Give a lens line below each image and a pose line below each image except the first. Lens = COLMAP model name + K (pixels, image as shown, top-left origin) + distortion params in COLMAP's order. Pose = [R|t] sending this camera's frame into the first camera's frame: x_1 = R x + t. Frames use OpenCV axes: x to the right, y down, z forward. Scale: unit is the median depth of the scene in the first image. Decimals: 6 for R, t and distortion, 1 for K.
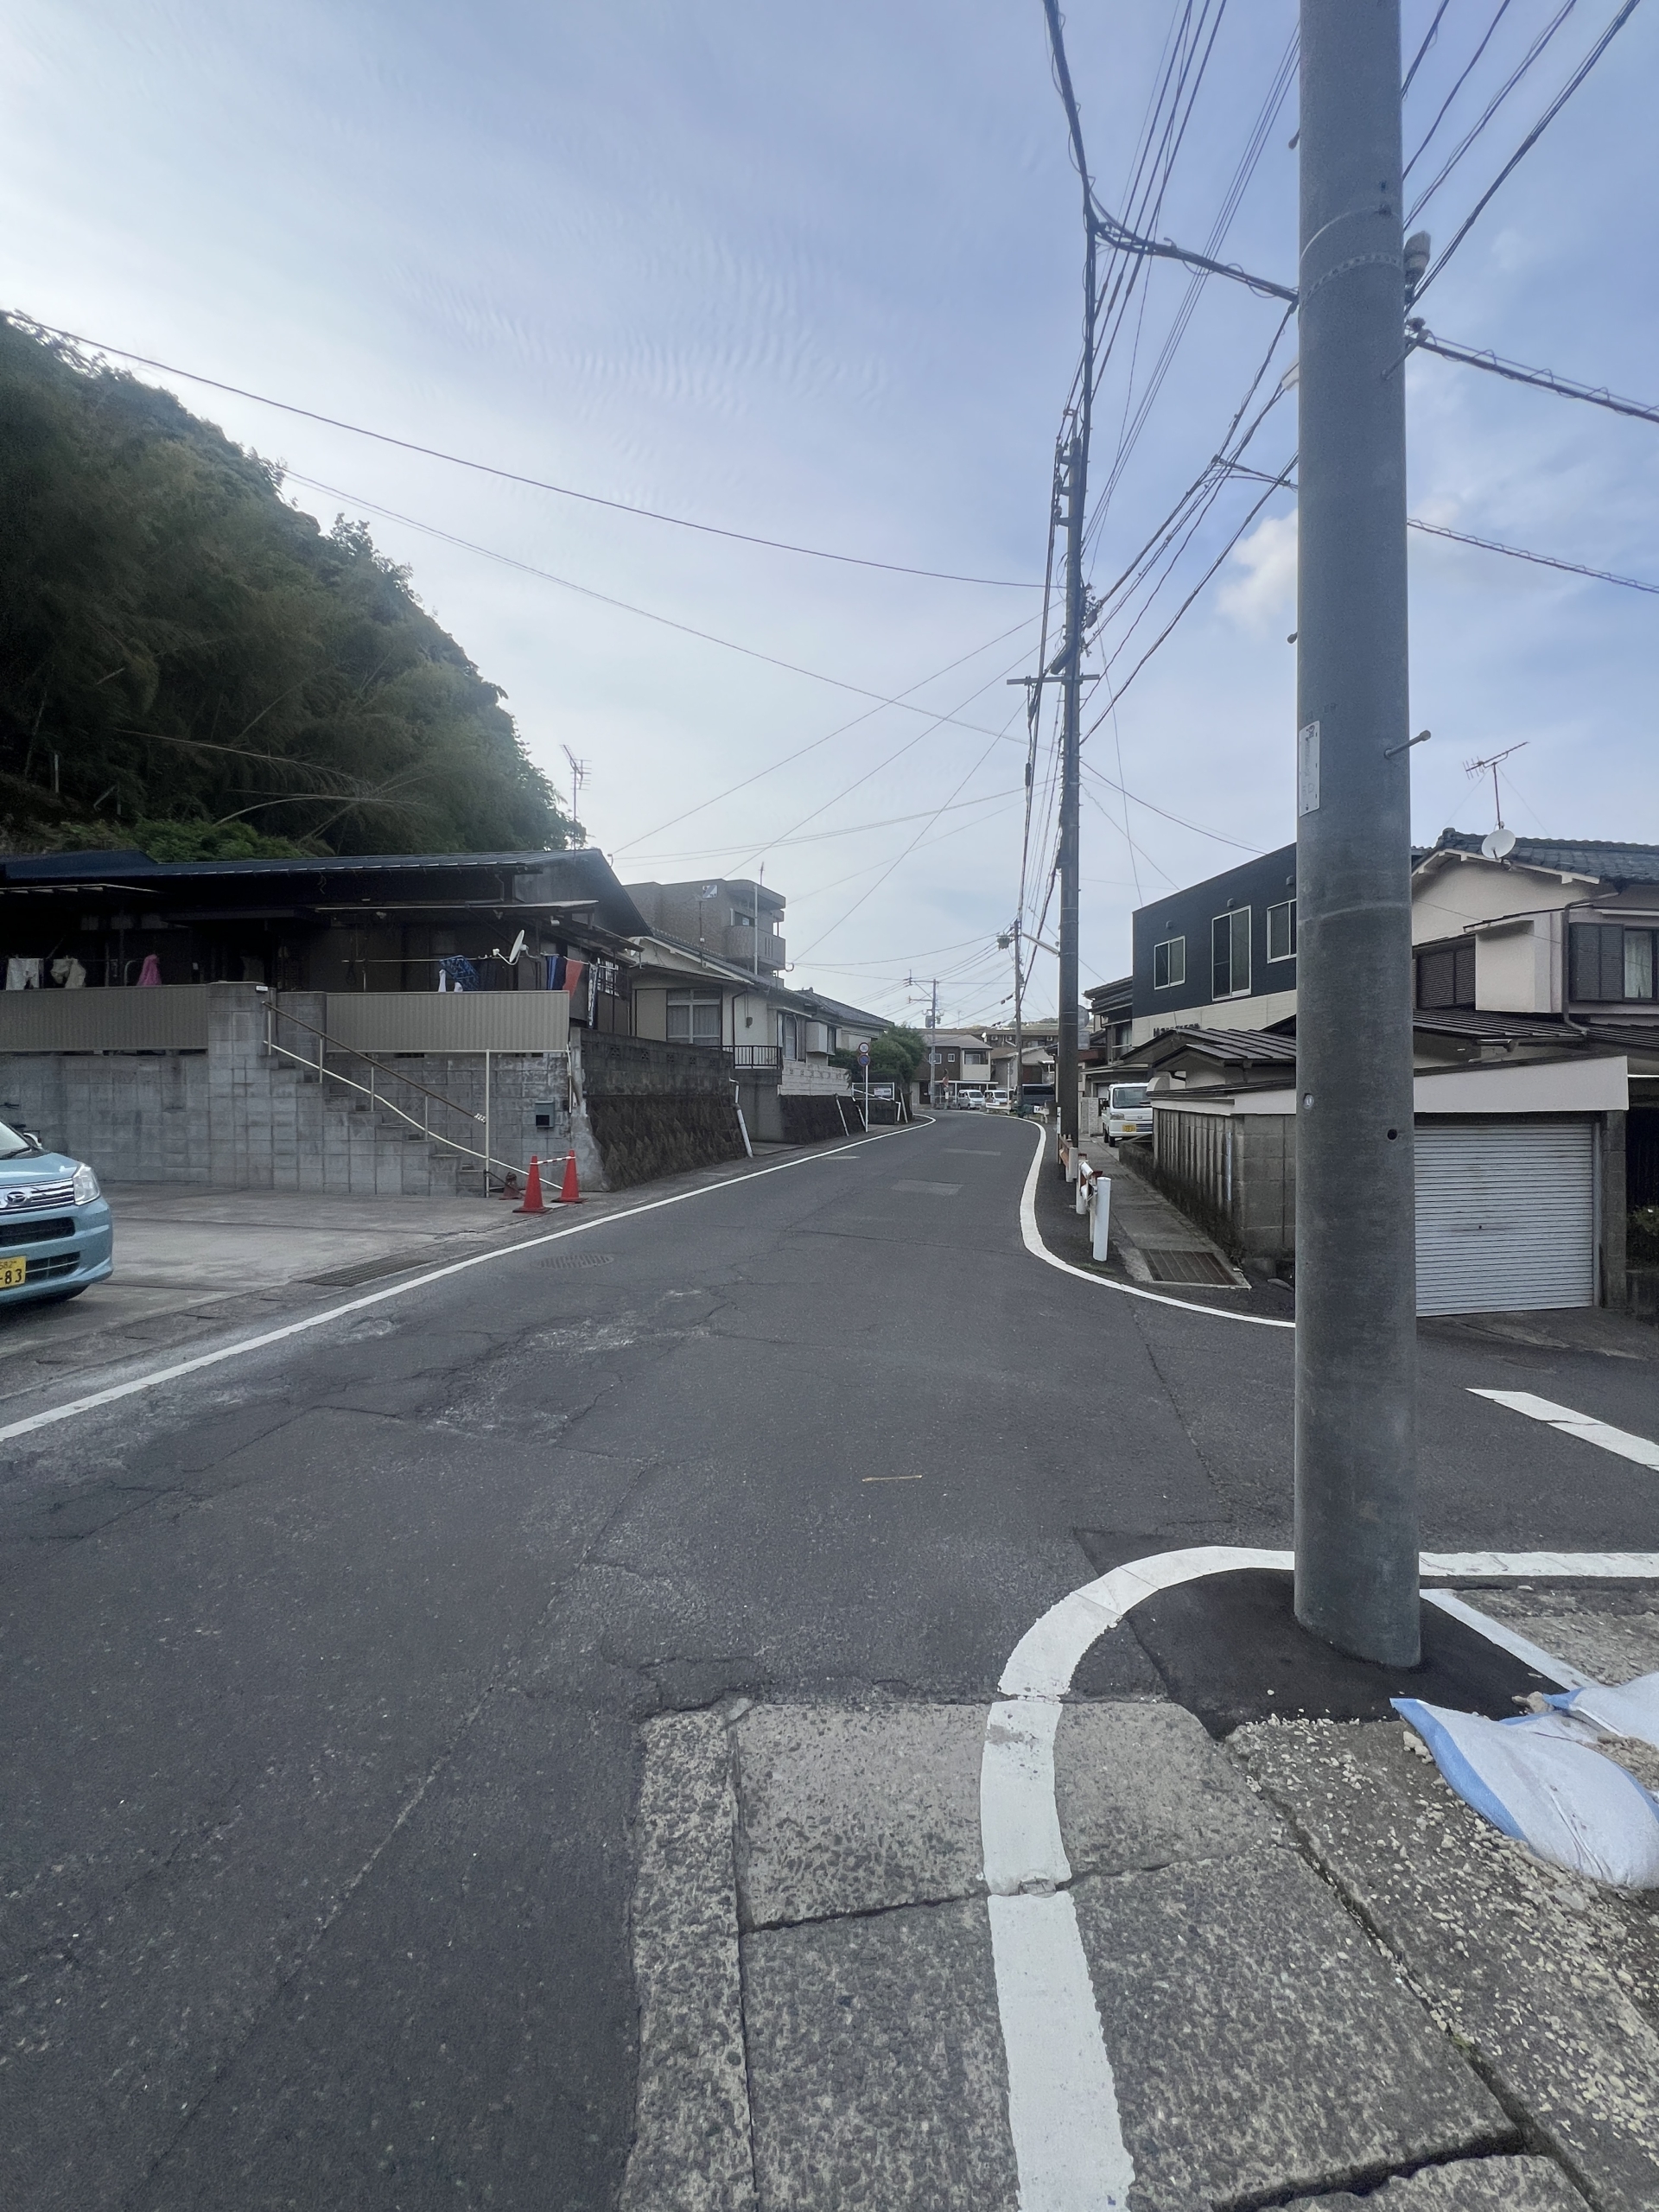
lens RADIAL K [[890.0, 0, 829.5], [0, 890.0, 1106.0], [0, 0, 1]] dist [-0.000270, 0.000096]
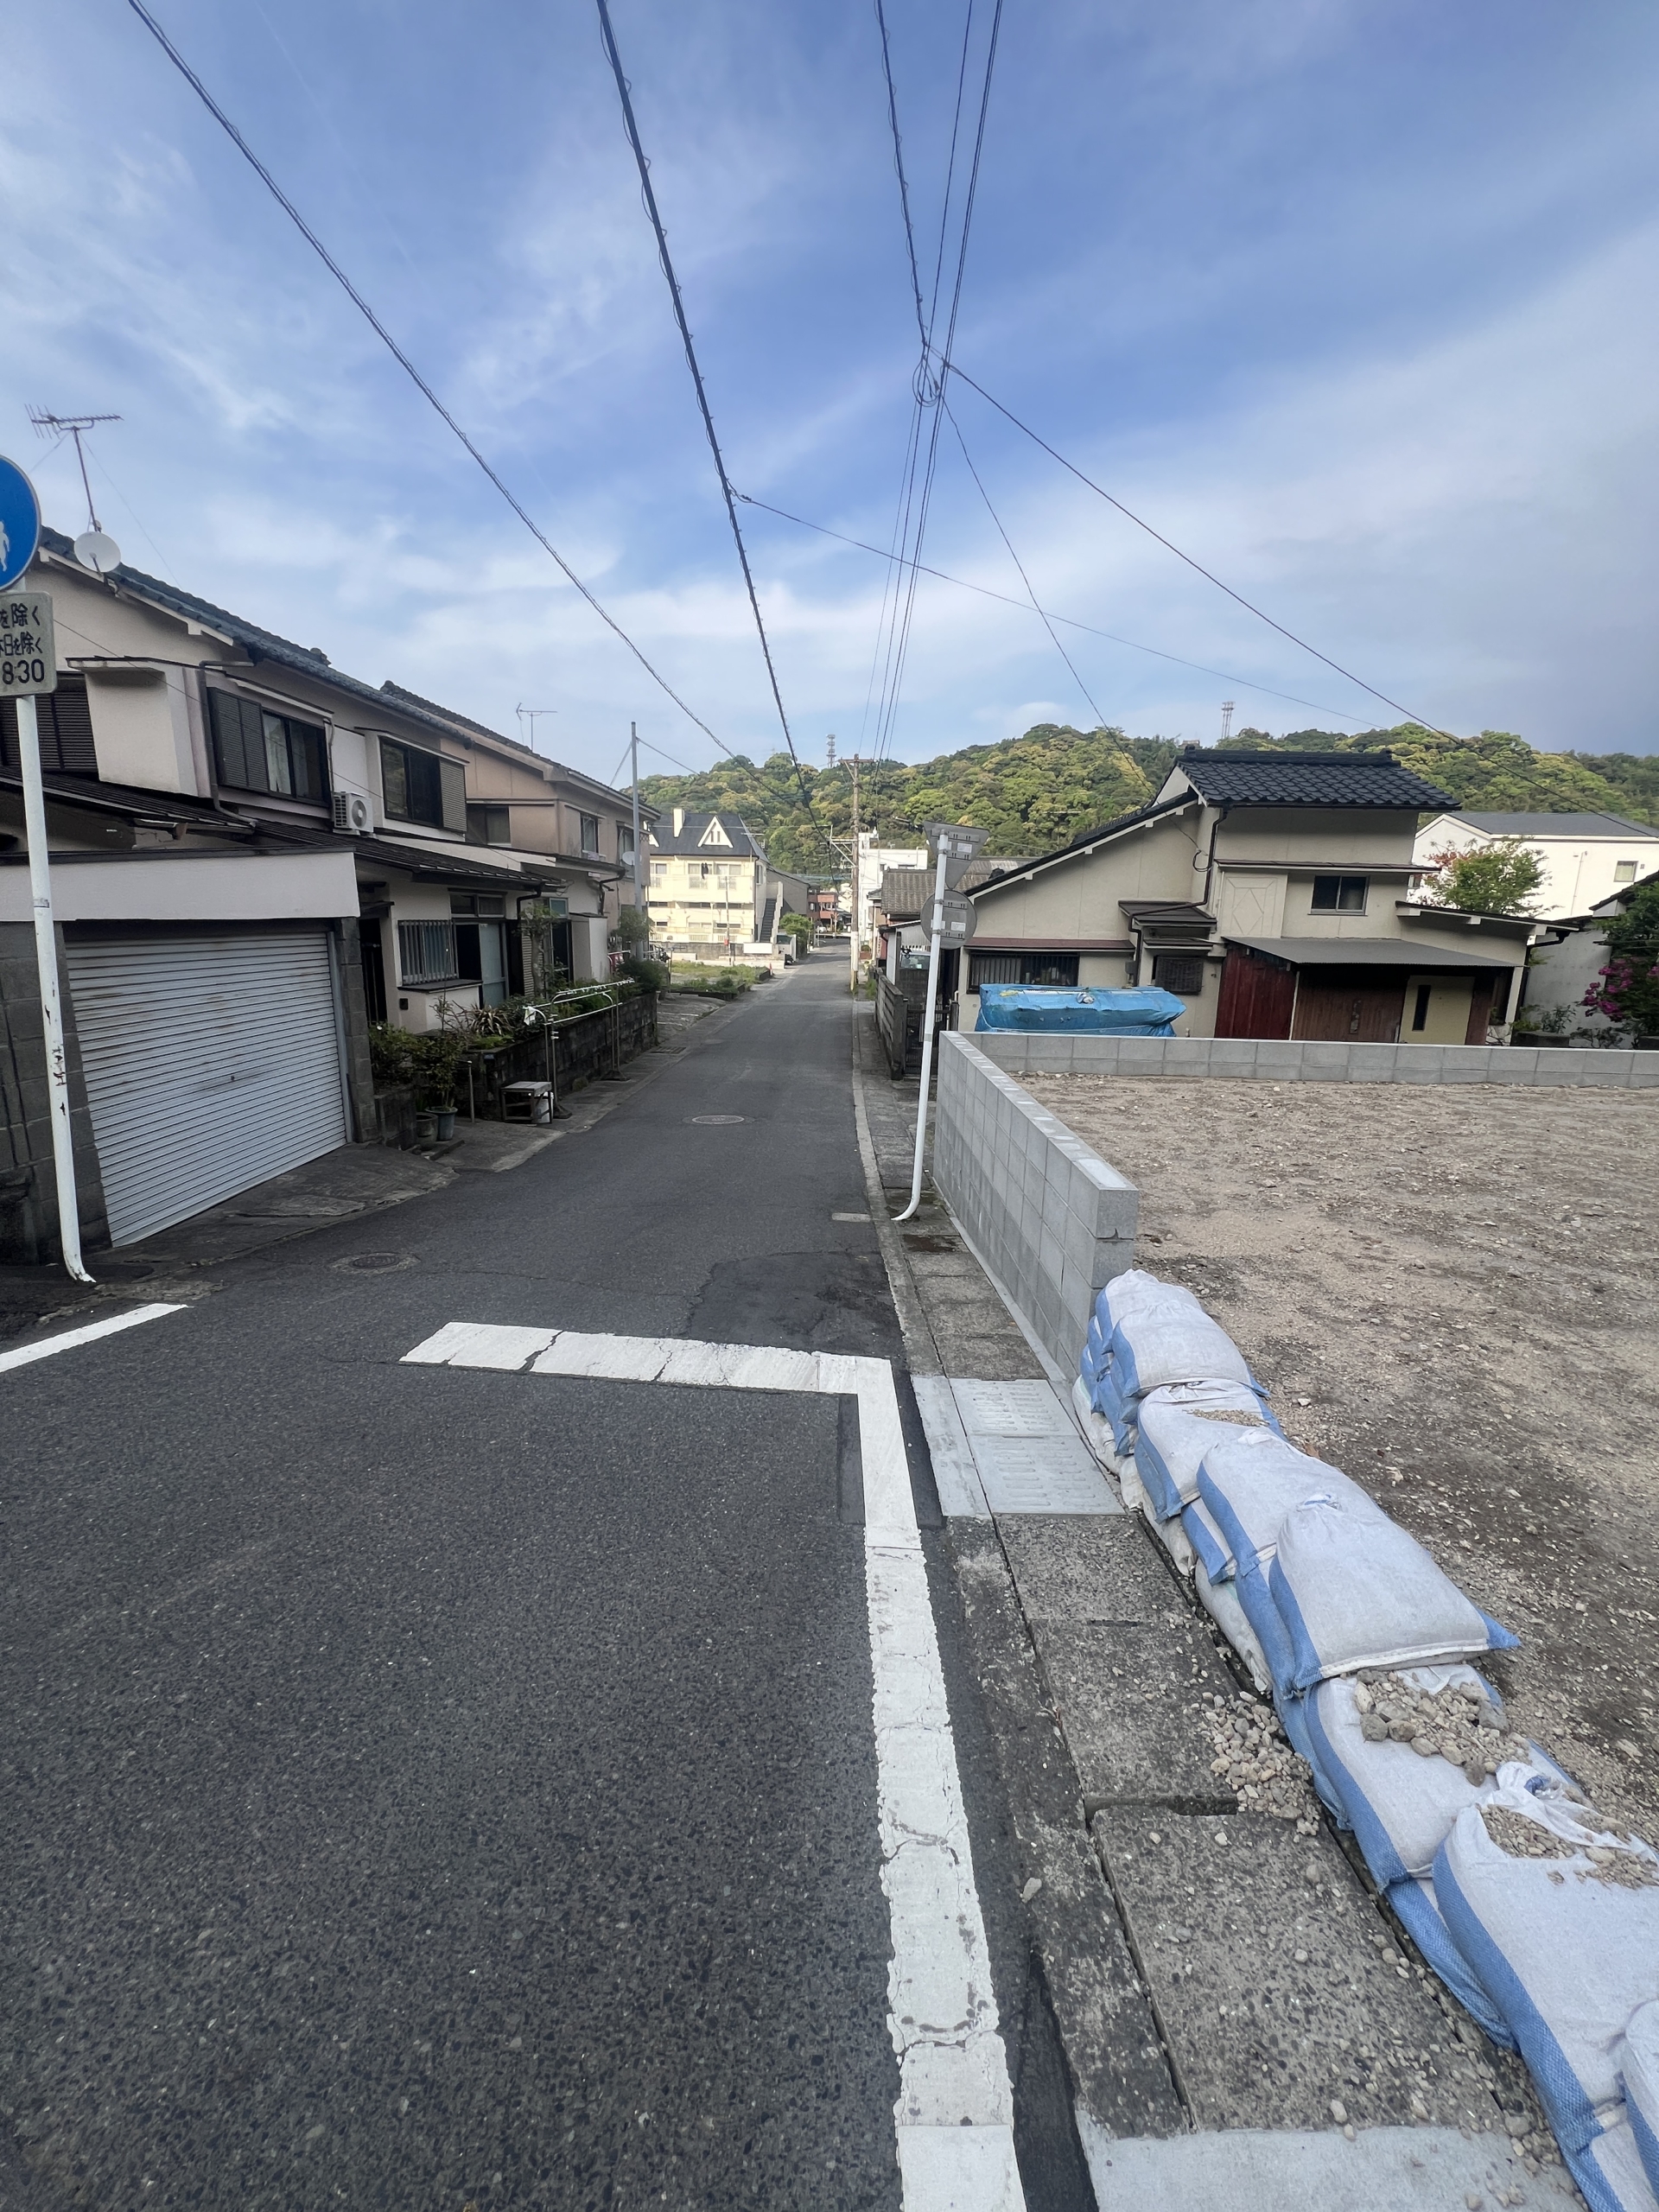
lens RADIAL K [[882.3, 0, 839.9], [0, 882.3, 1092.5], [0, 0, 1]] dist [-0.001624, 0.000528]
pose [[0.199373, -0.185979, 0.962113, 0.082800], [-0.014068, 0.981180, 0.192580, 0.000265], [-0.979823, -0.051931, 0.193005, 0.236540]]
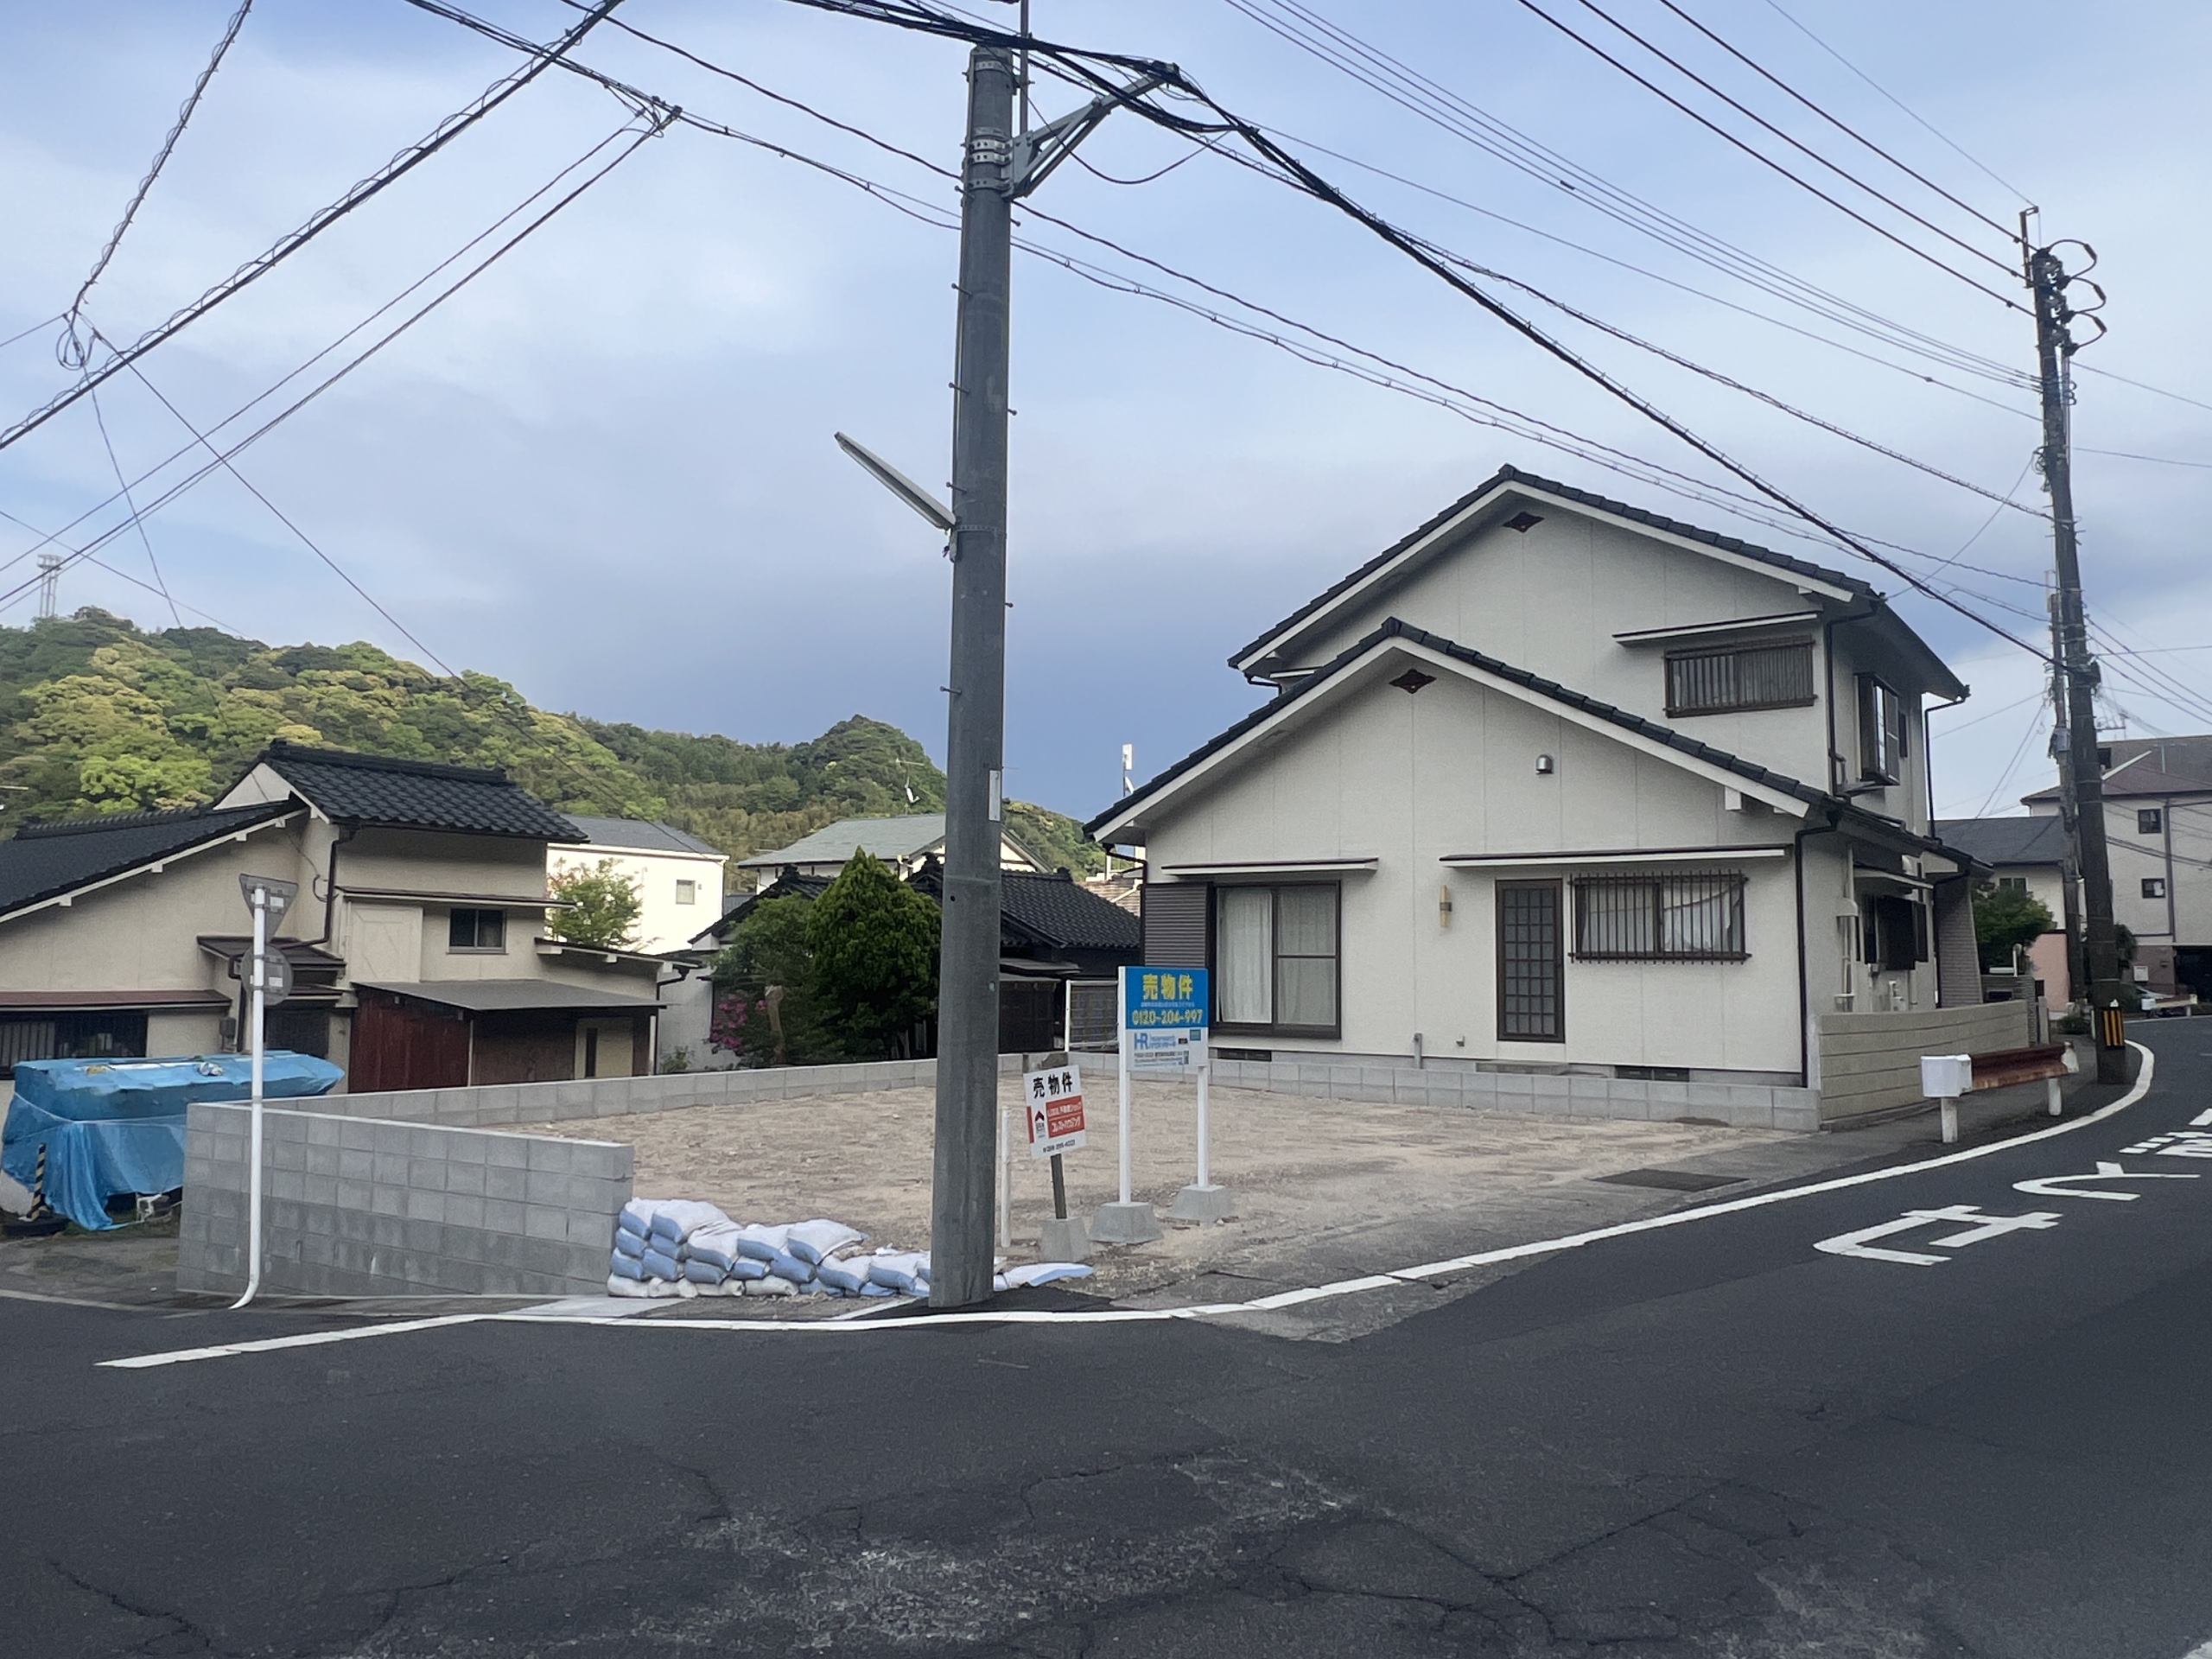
lens RADIAL K [[1594.0, 0, 1087.6], [0, 1594.0, 825.8], [0, 0, 1]] dist [-0.000645, -0.007002]
pose [[-0.704778, 0.056796, 0.707150, -0.321212], [-0.002687, 0.996569, -0.082720, -0.010562], [-0.709423, -0.060199, -0.702208, 0.562933]]
